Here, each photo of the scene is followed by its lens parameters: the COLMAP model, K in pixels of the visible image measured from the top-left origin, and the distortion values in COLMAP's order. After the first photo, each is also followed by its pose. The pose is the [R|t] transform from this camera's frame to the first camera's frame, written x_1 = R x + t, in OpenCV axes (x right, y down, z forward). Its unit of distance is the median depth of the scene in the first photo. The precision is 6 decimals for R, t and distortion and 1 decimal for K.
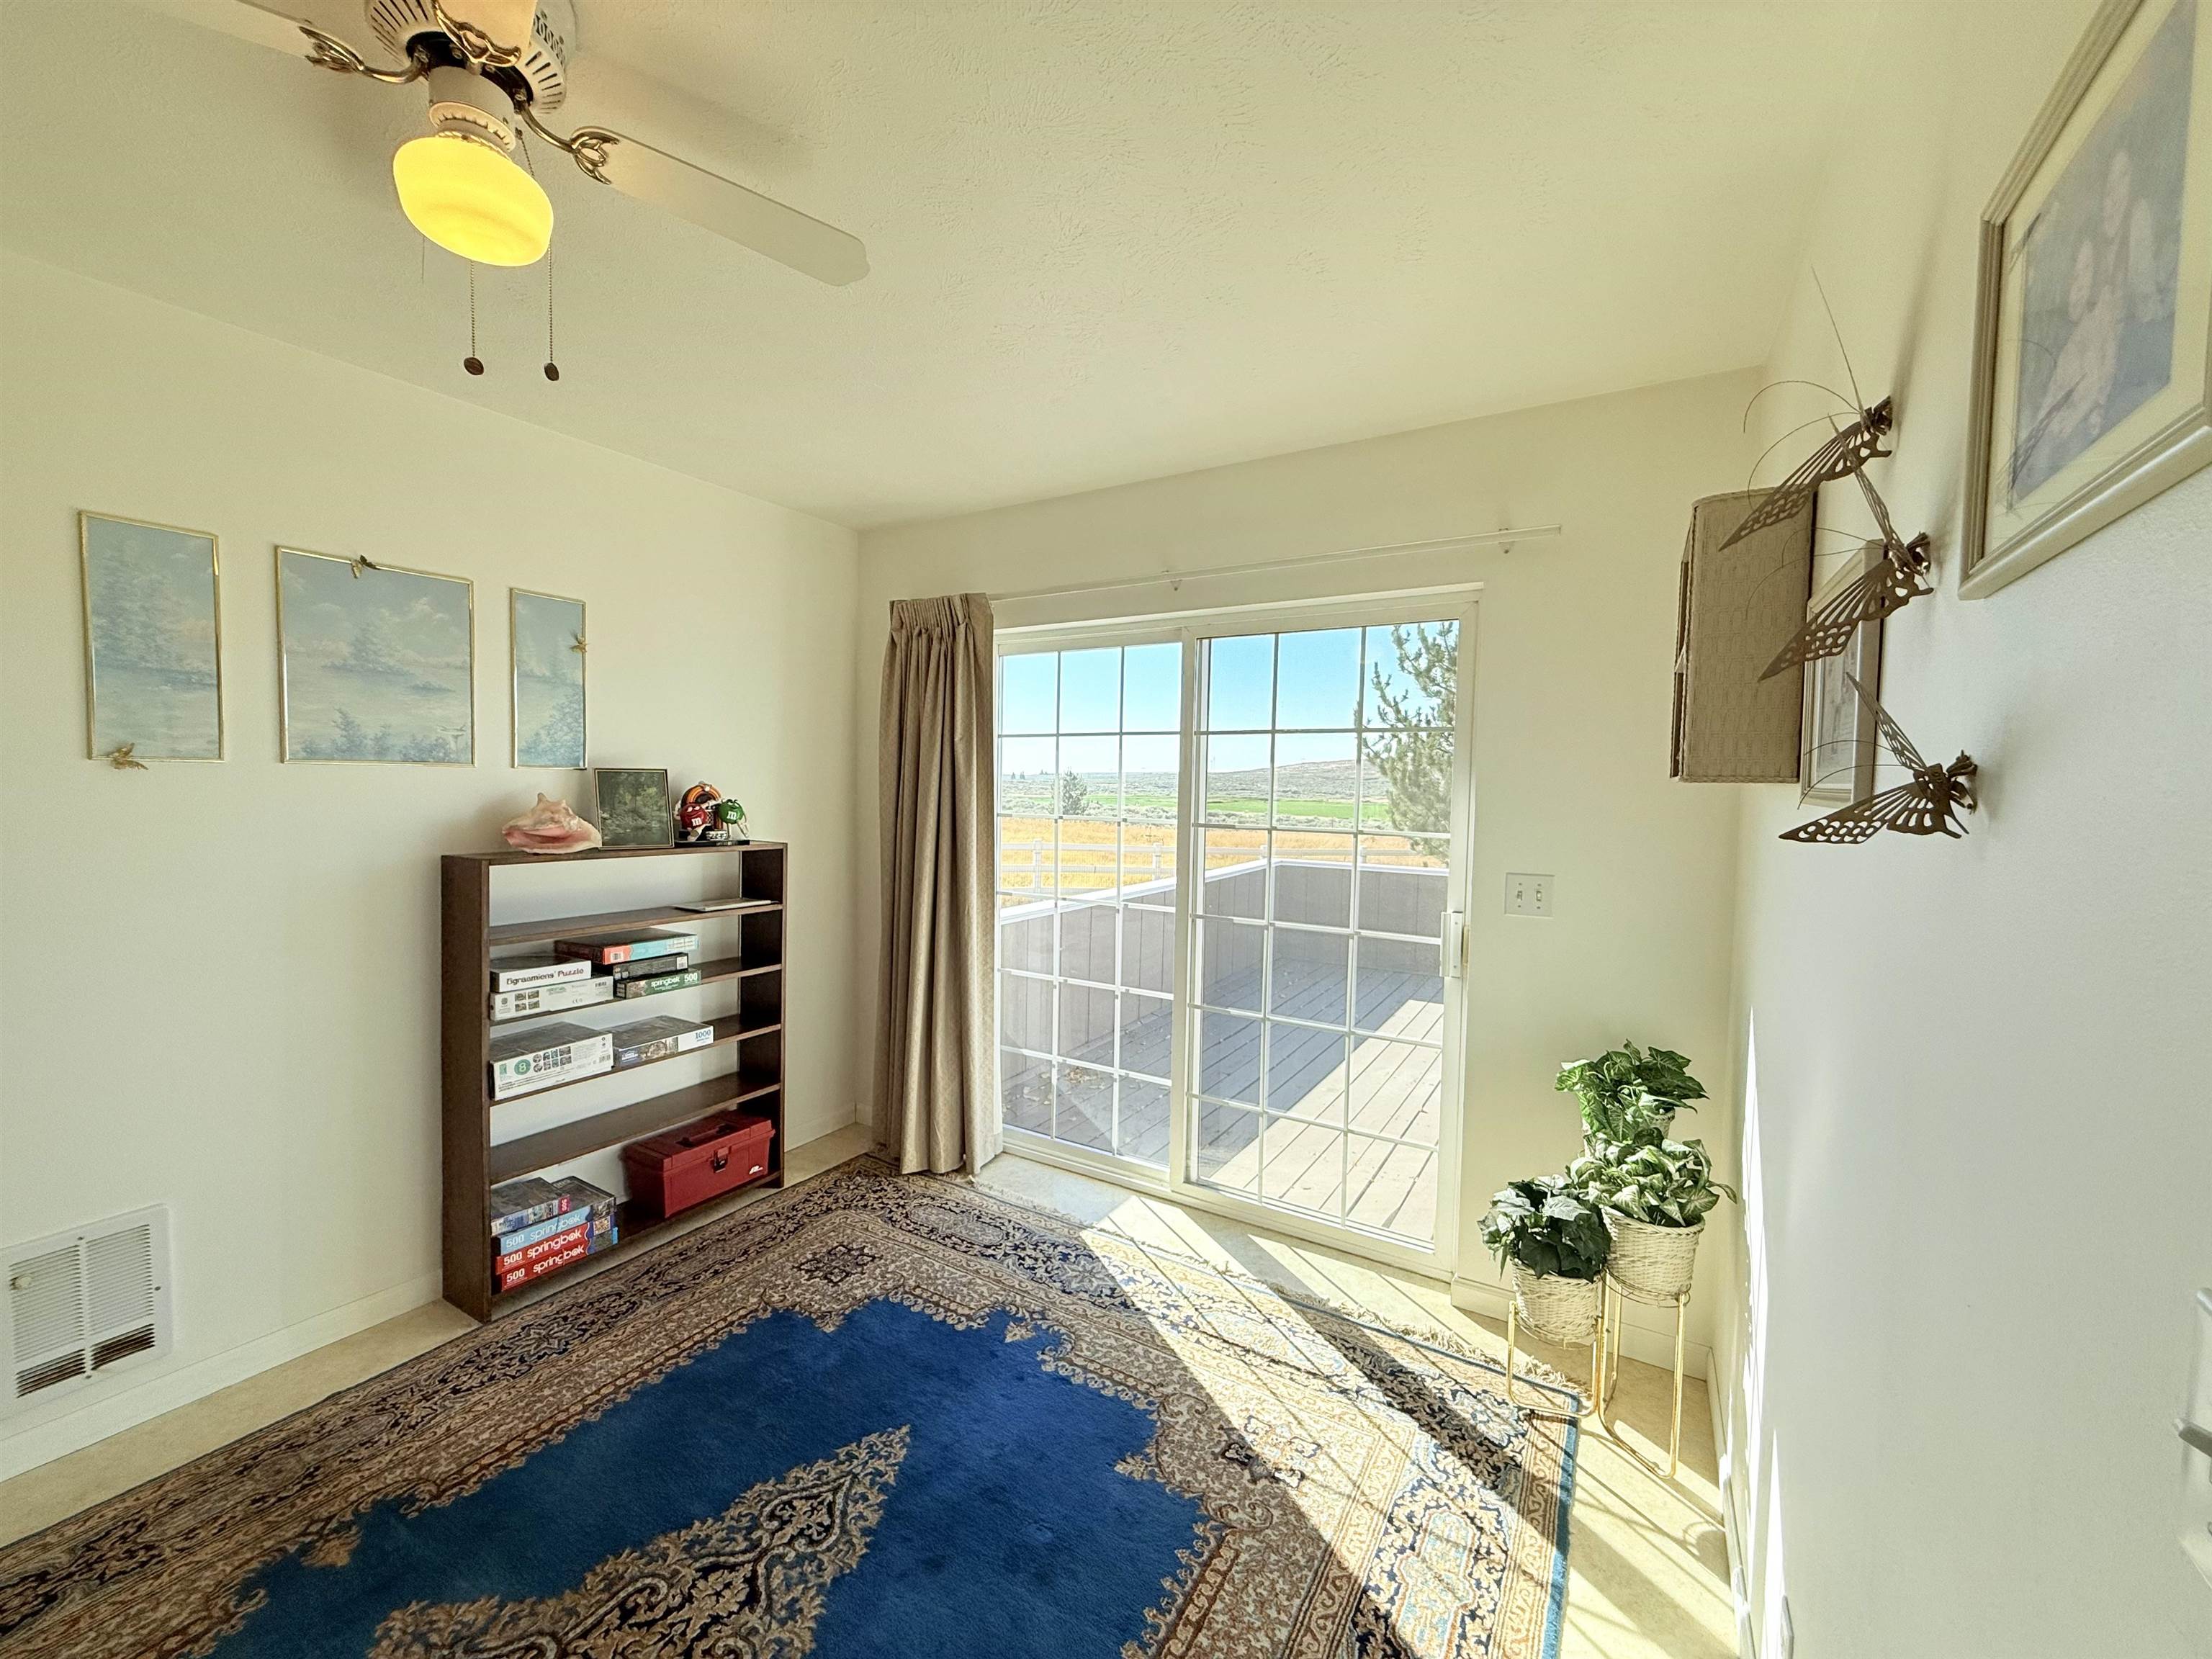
lens RADIAL K [[884.3, 0, 1099.1], [0, 884.3, 826.7], [0, 0, 1]] dist [0.000916, 0.000367]
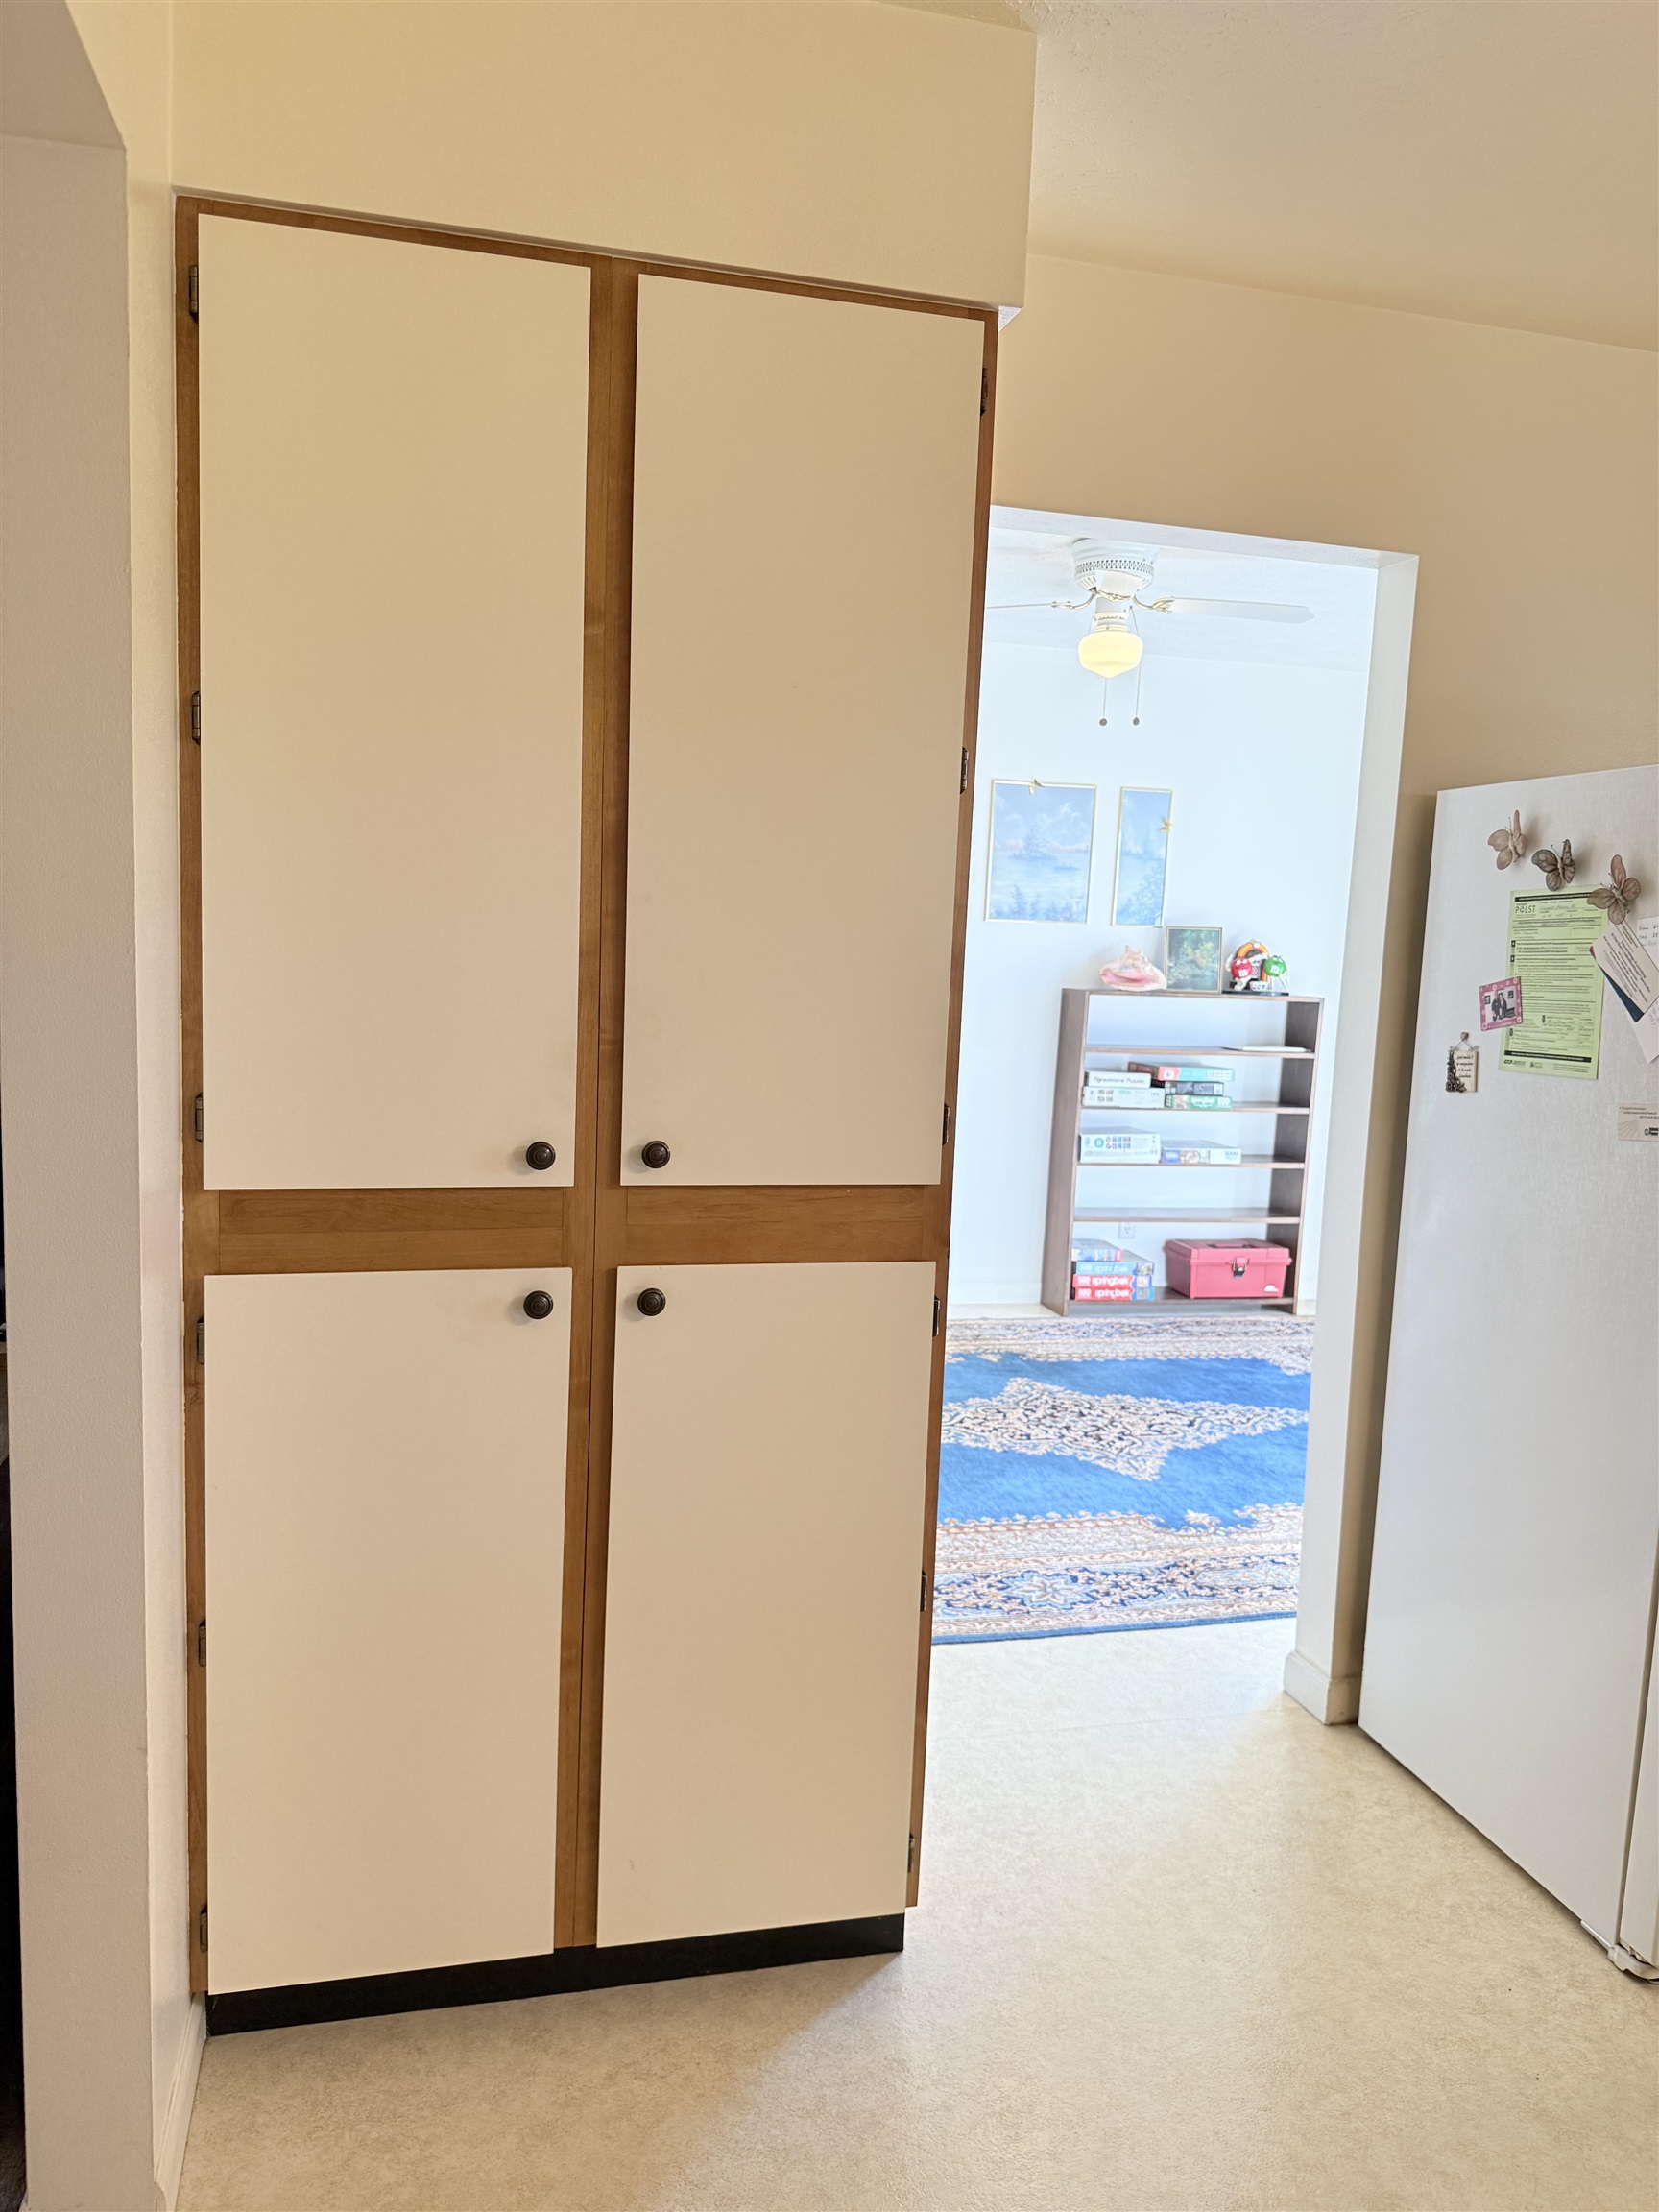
lens RADIAL K [[1553.1, 0, 818.3], [0, 1553.1, 1114.5], [0, 0, 1]] dist [0.151752, -0.194630]
pose [[0.708586, 0.094081, -0.699325, 0.702924], [-0.061946, 0.995539, 0.071166, 0.077131], [0.702901, -0.007107, 0.711253, -0.992577]]
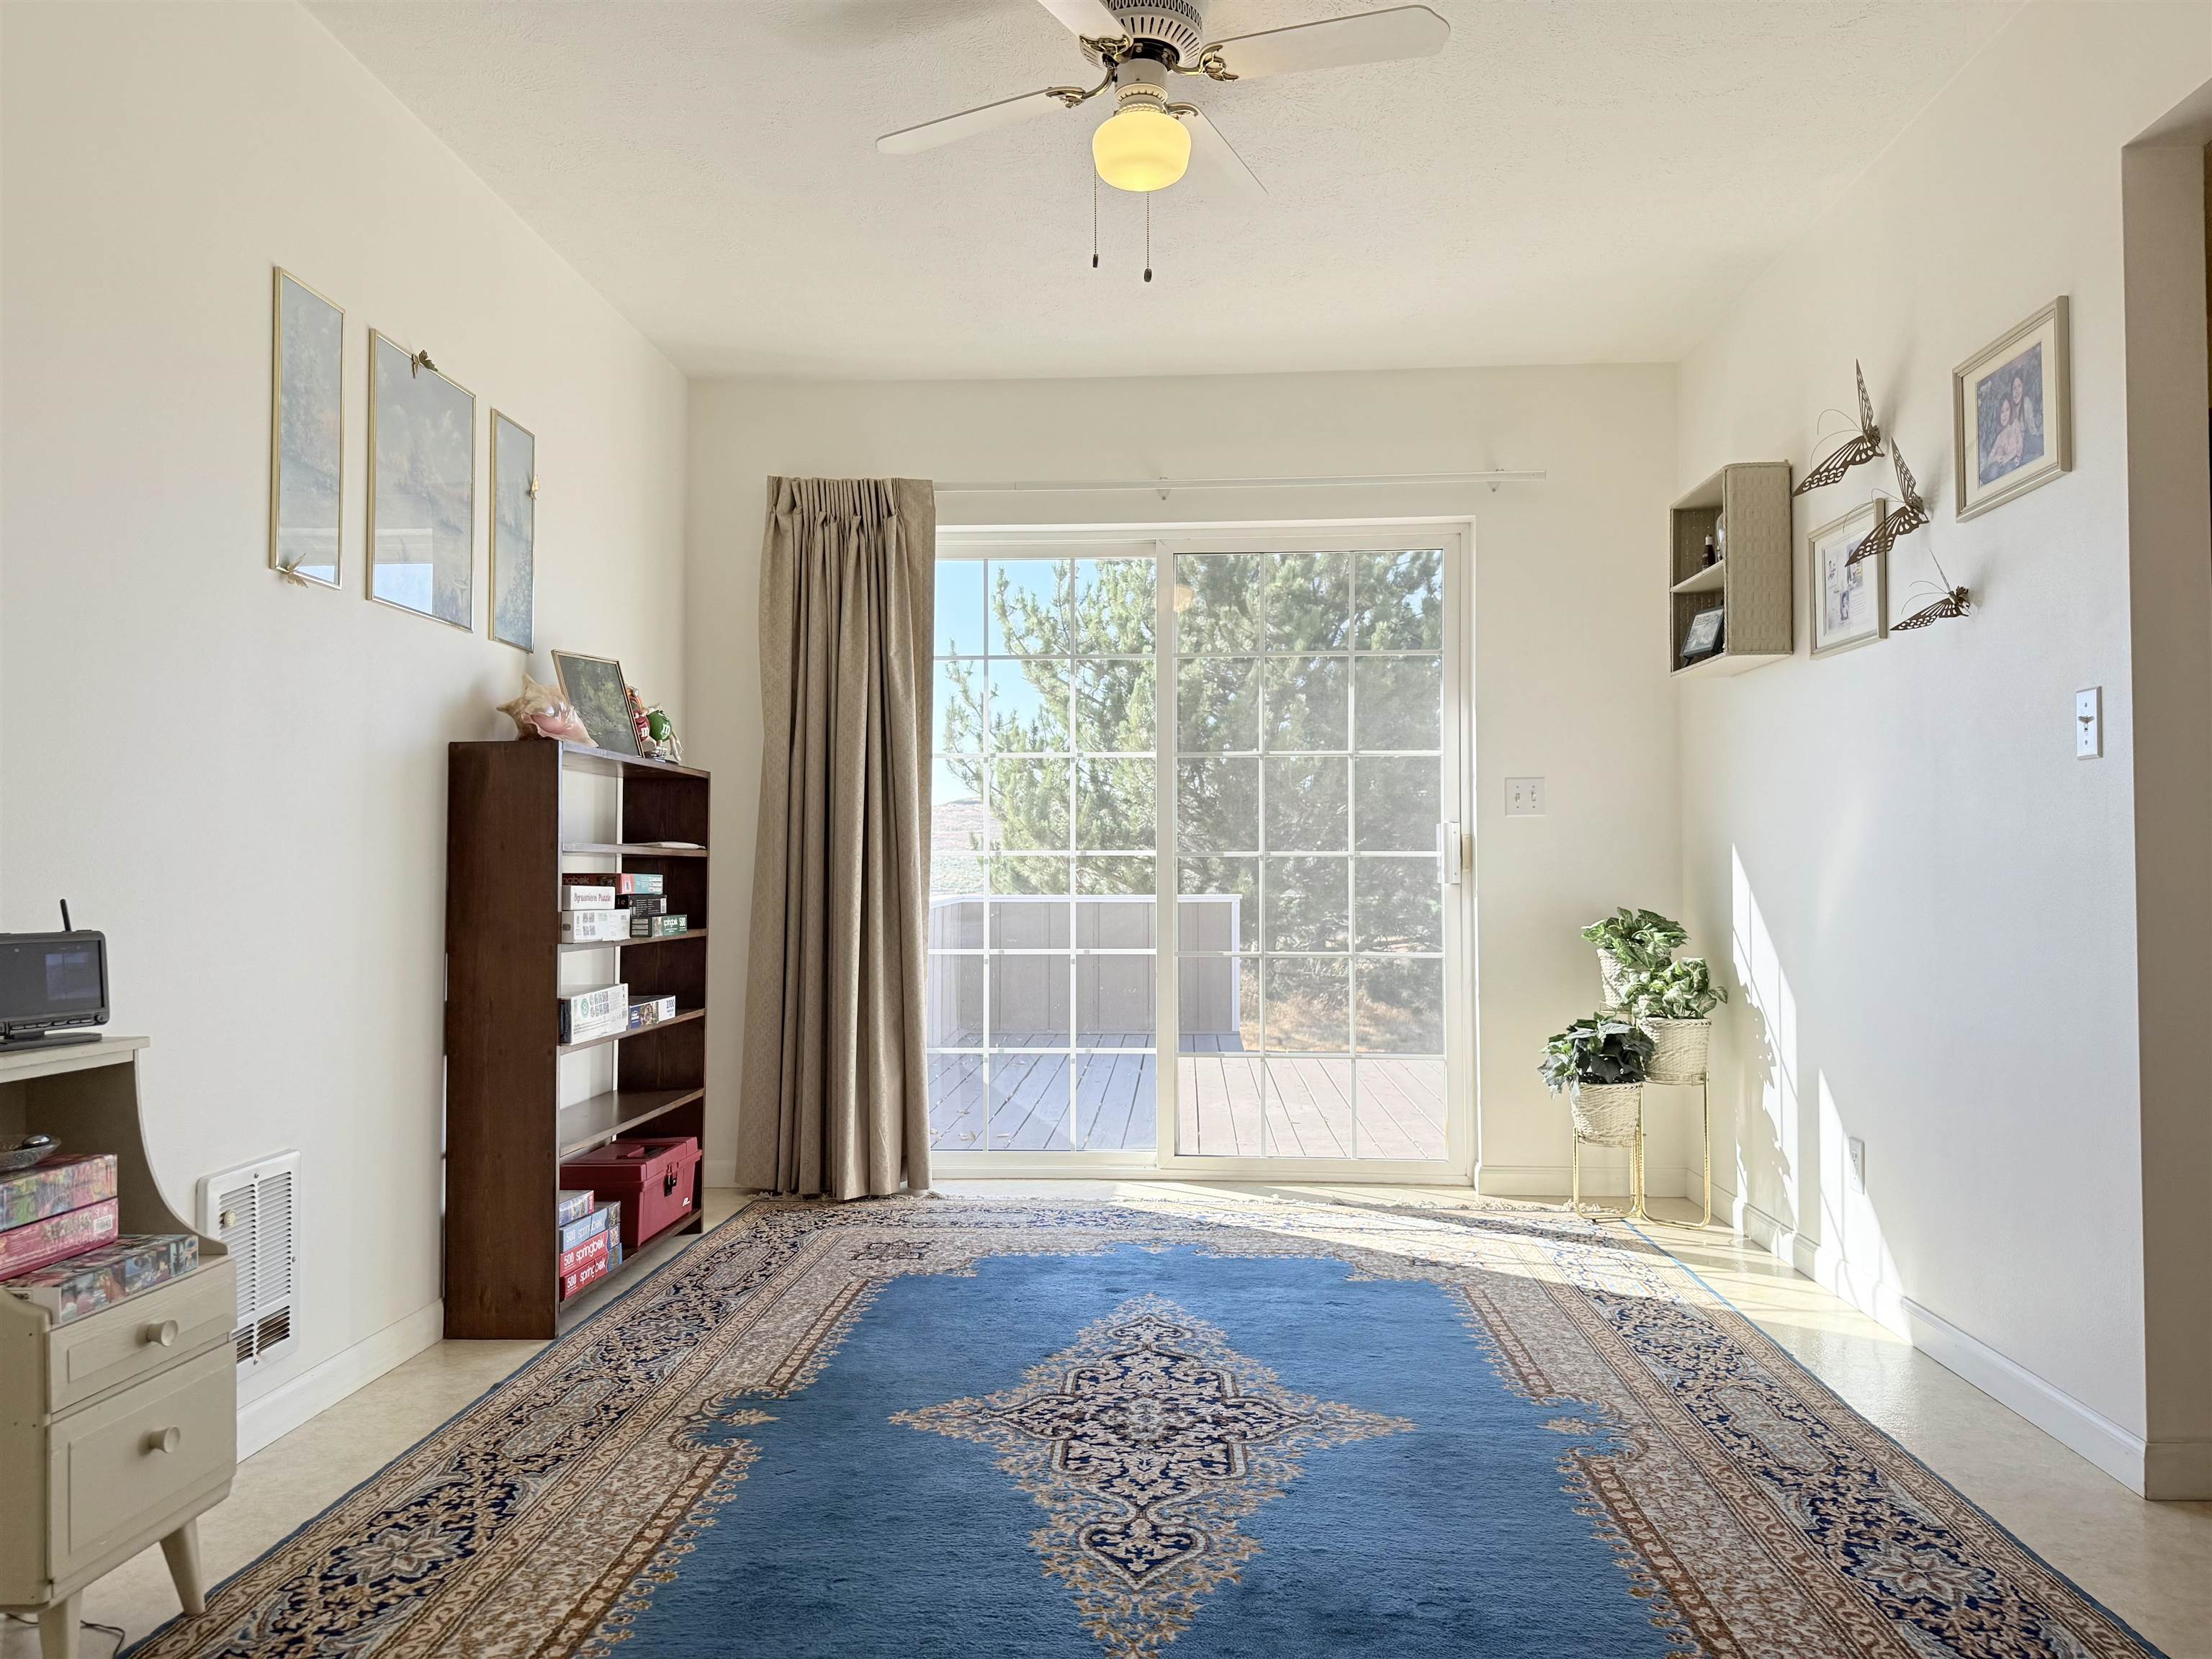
lens RADIAL K [[1559.0, 0, 1106.0], [0, 1559.0, 829.5], [0, 0, 1]] dist [0.116673, -0.207554]
pose [[0.877789, -0.005635, 0.479015, -0.871663], [0.041747, 0.997026, -0.064773, 0.212620], [-0.477225, 0.076855, 0.875414, -0.446689]]
